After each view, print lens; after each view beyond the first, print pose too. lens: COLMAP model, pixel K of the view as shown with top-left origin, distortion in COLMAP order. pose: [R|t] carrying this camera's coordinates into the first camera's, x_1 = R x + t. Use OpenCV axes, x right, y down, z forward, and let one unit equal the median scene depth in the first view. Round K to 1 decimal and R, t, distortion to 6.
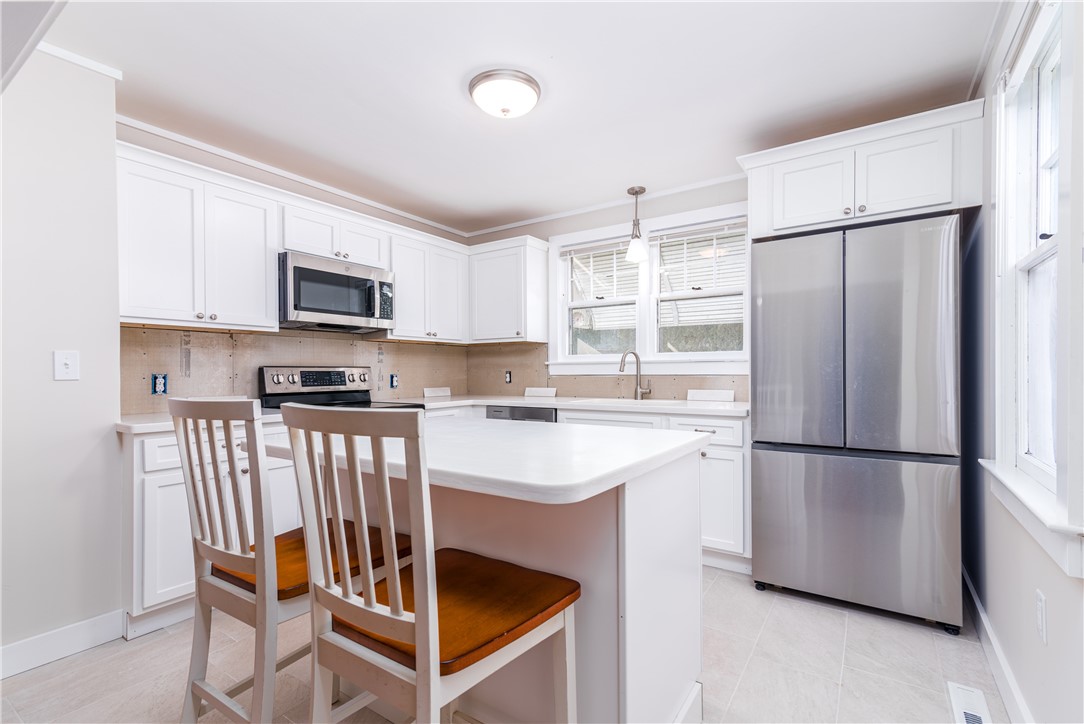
lens RADIAL K [[487.9, 0, 540.7], [0, 487.9, 371.8], [0, 0, 1]] dist [0.023234, 0.000146]
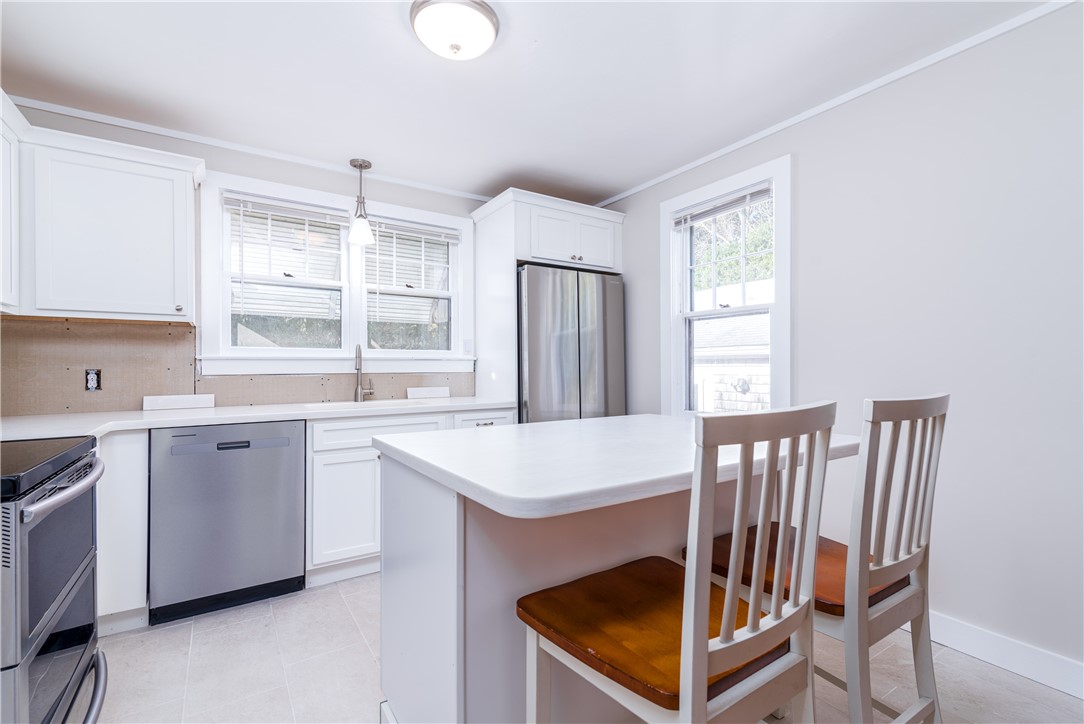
lens RADIAL K [[496.3, 0, 542.0], [0, 496.3, 362.0], [0, 0, 1]] dist [0.024412, 0.000014]
pose [[0.387942, 0.012691, 0.921596, -0.502144], [0.002676, 0.999885, -0.014896, 0.000135], [-0.921680, 0.008245, 0.387864, 0.355781]]
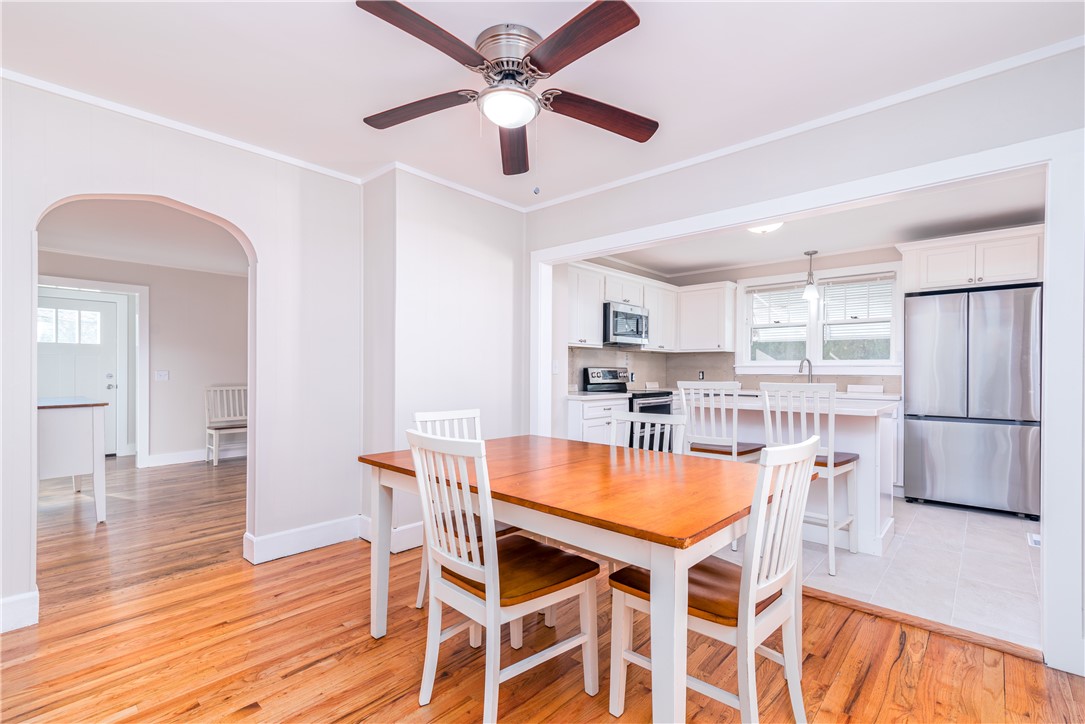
lens RADIAL K [[488.4, 0, 541.2], [0, 488.4, 371.8], [0, 0, 1]] dist [0.023234, 0.000146]
pose [[0.990286, 0.009464, -0.138720, -0.413398], [-0.009372, 0.999955, 0.001316, 0.003305], [0.138726, -0.000003, 0.990331, -0.619252]]
